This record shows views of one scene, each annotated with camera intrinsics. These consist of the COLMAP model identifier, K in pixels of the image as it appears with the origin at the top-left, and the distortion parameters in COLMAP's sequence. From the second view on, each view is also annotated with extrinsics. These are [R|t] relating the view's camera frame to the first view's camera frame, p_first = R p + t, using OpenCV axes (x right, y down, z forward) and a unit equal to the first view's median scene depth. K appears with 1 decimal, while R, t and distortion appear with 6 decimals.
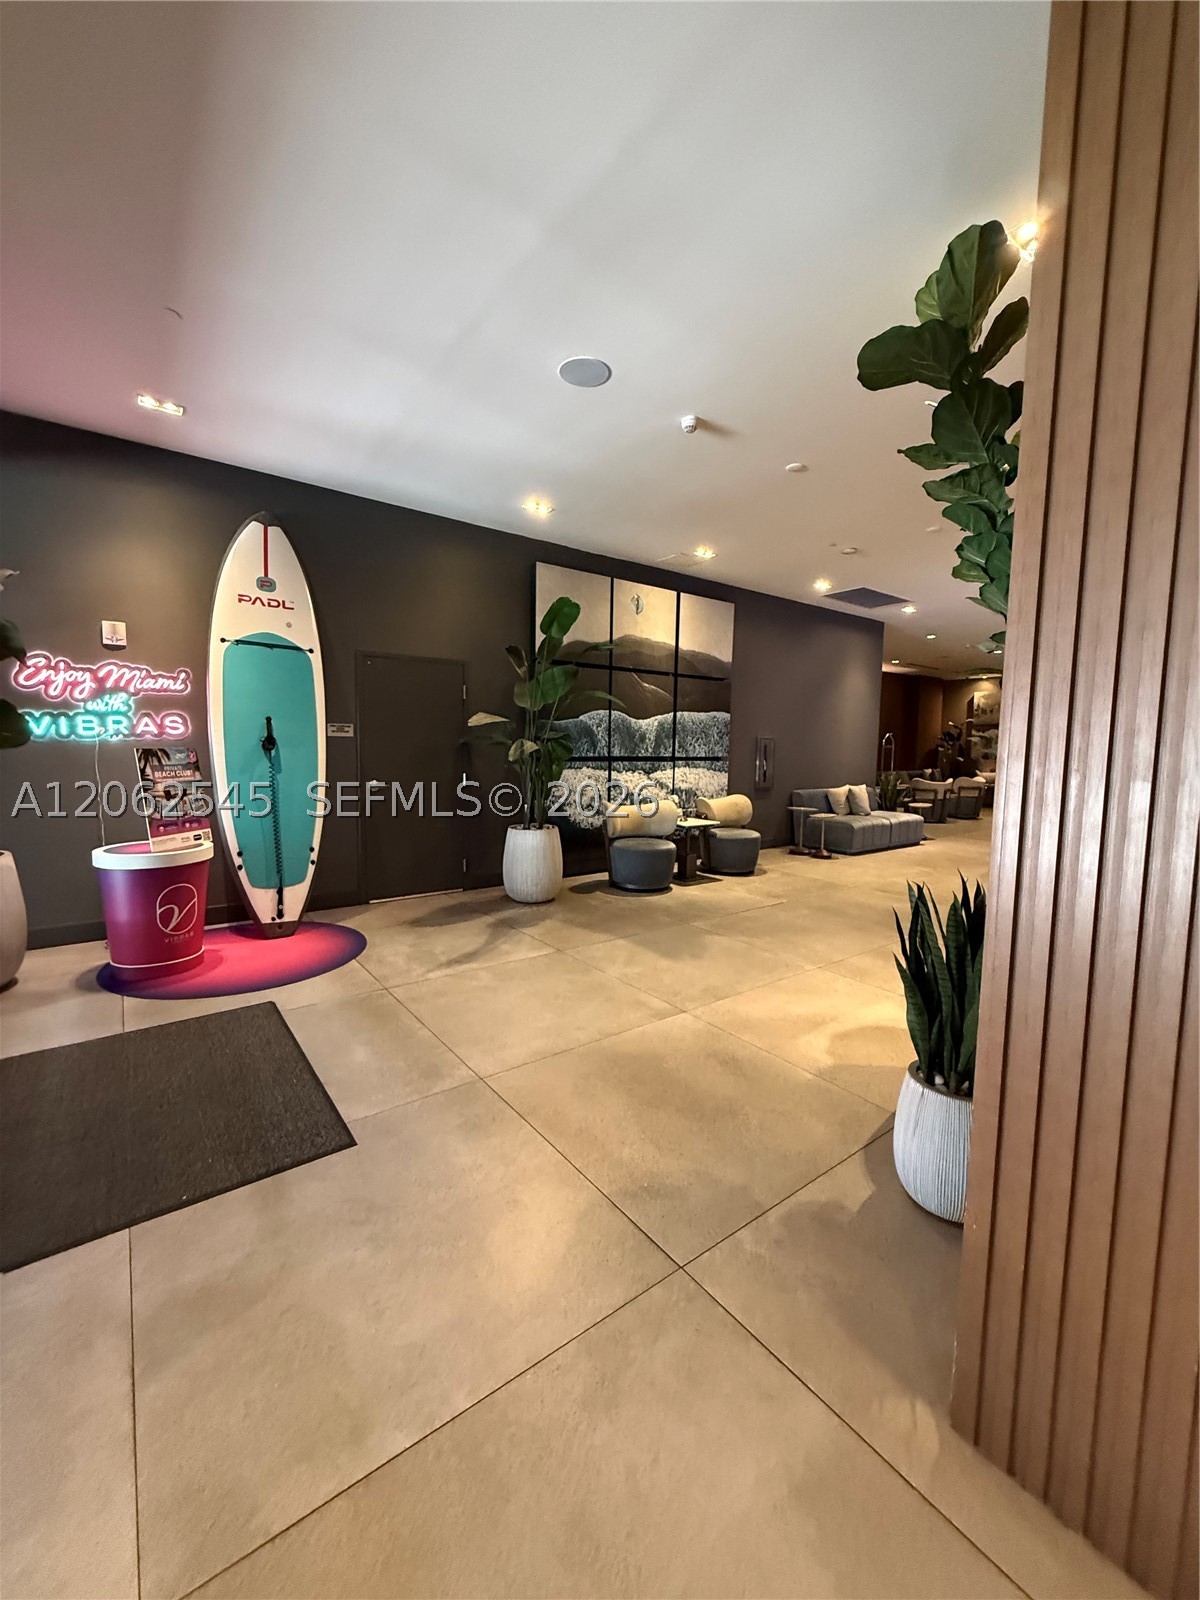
lens RADIAL K [[638.5, 0, 598.5], [0, 638.5, 798.8], [0, 0, 1]] dist [-0.000123, 0.000186]
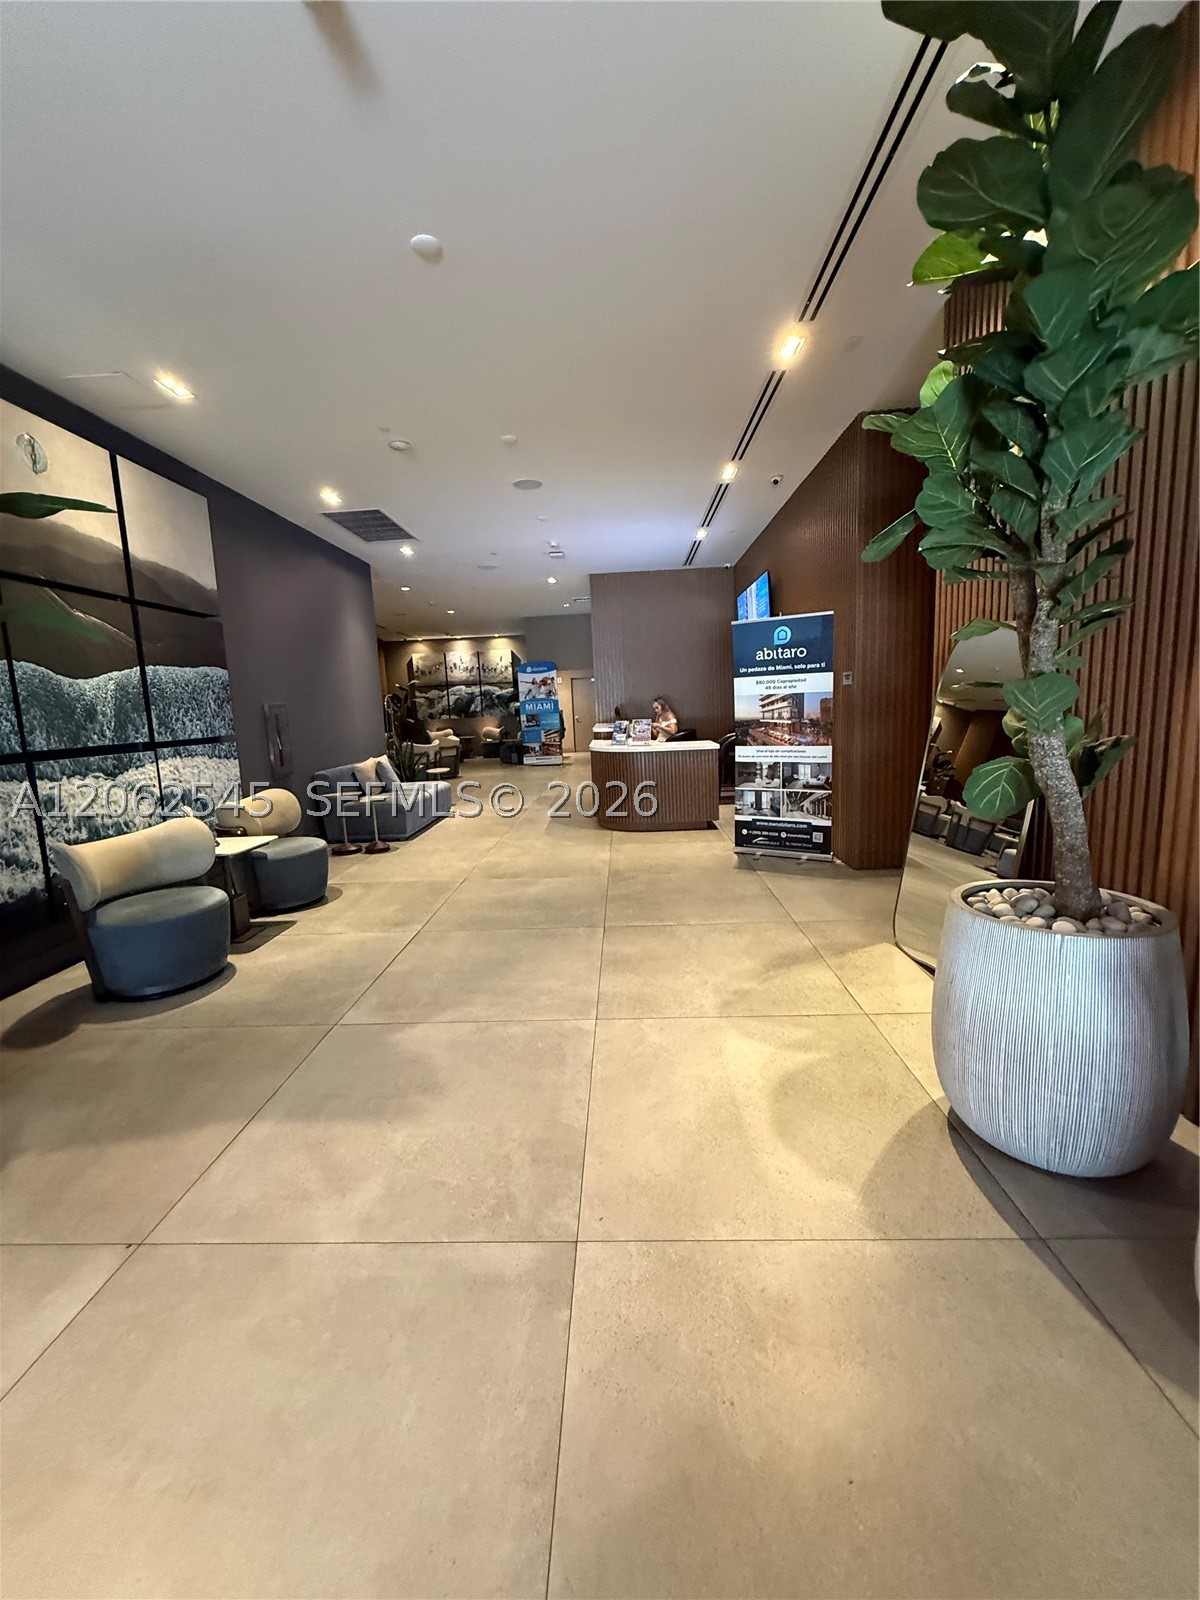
lens RADIAL K [[638.5, 0, 600.4], [0, 638.5, 796.1], [0, 0, 1]] dist [-0.000123, 0.000186]
pose [[0.627180, -0.156648, 0.762959, -0.083754], [0.121760, 0.987242, 0.102606, -0.027149], [-0.769298, 0.028546, 0.638252, 0.310723]]
